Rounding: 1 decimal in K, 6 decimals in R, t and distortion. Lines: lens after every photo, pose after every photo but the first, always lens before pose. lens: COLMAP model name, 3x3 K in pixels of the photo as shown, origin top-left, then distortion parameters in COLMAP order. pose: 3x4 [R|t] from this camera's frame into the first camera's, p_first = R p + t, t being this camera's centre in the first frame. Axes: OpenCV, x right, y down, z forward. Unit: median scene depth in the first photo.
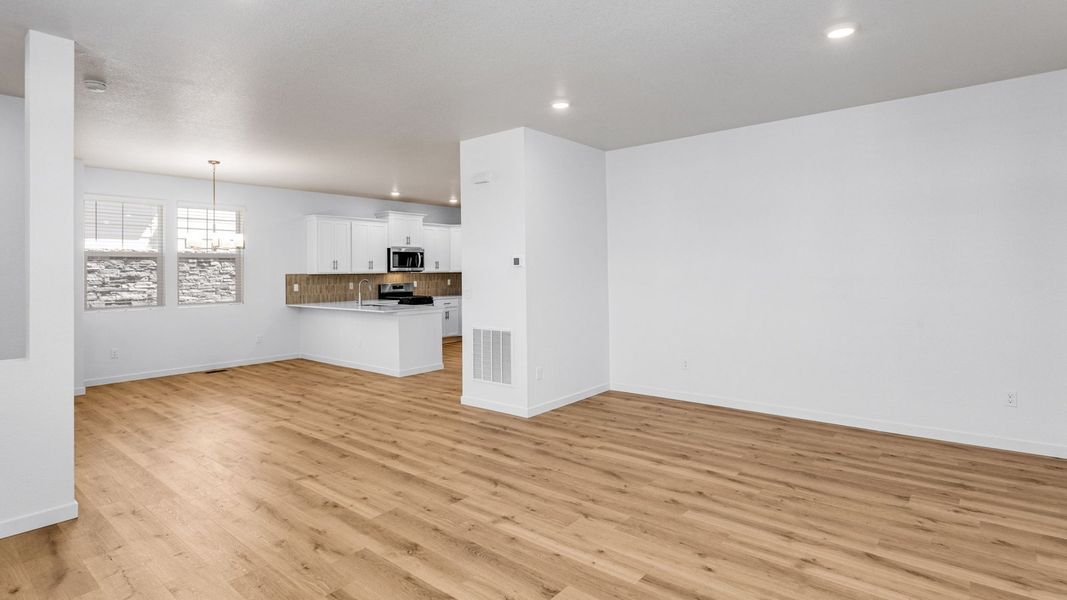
lens RADIAL K [[529.7, 0, 528.1], [0, 529.7, 261.6], [0, 0, 1]] dist [-0.001388, -0.000387]
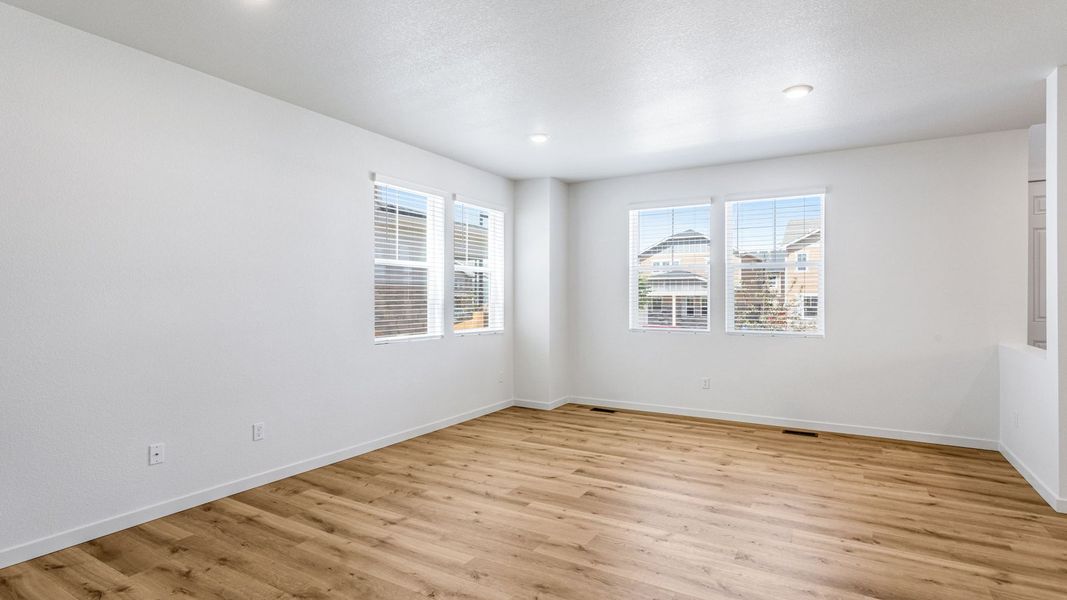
lens RADIAL K [[515.1, 0, 529.4], [0, 515.1, 299.8], [0, 0, 1]] dist [-0.000026, 0.000413]
pose [[-0.989633, 0.013525, -0.142978, 0.318104], [0.015956, 0.999747, -0.015865, 0.064580], [0.142727, -0.017982, -0.989599, 1.870938]]
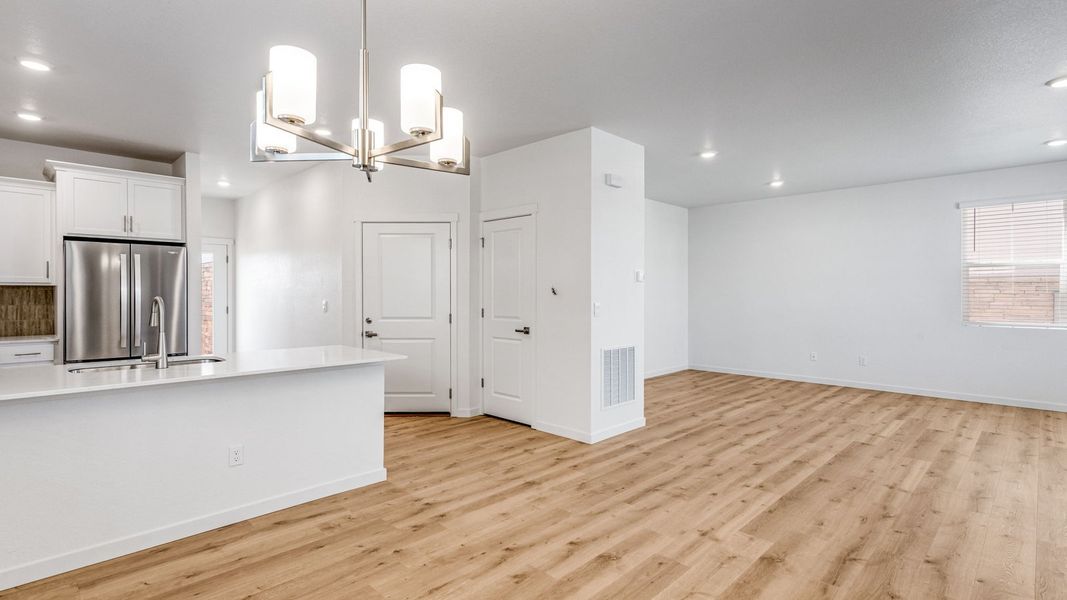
lens RADIAL K [[509.6, 0, 533.5], [0, 509.6, 300.0], [0, 0, 1]] dist [0.023405, 0.000251]
pose [[0.086535, -0.002901, 0.996245, -1.704765], [-0.019693, 0.999795, 0.004622, 0.079669], [-0.996054, -0.020019, 0.086460, 1.900391]]
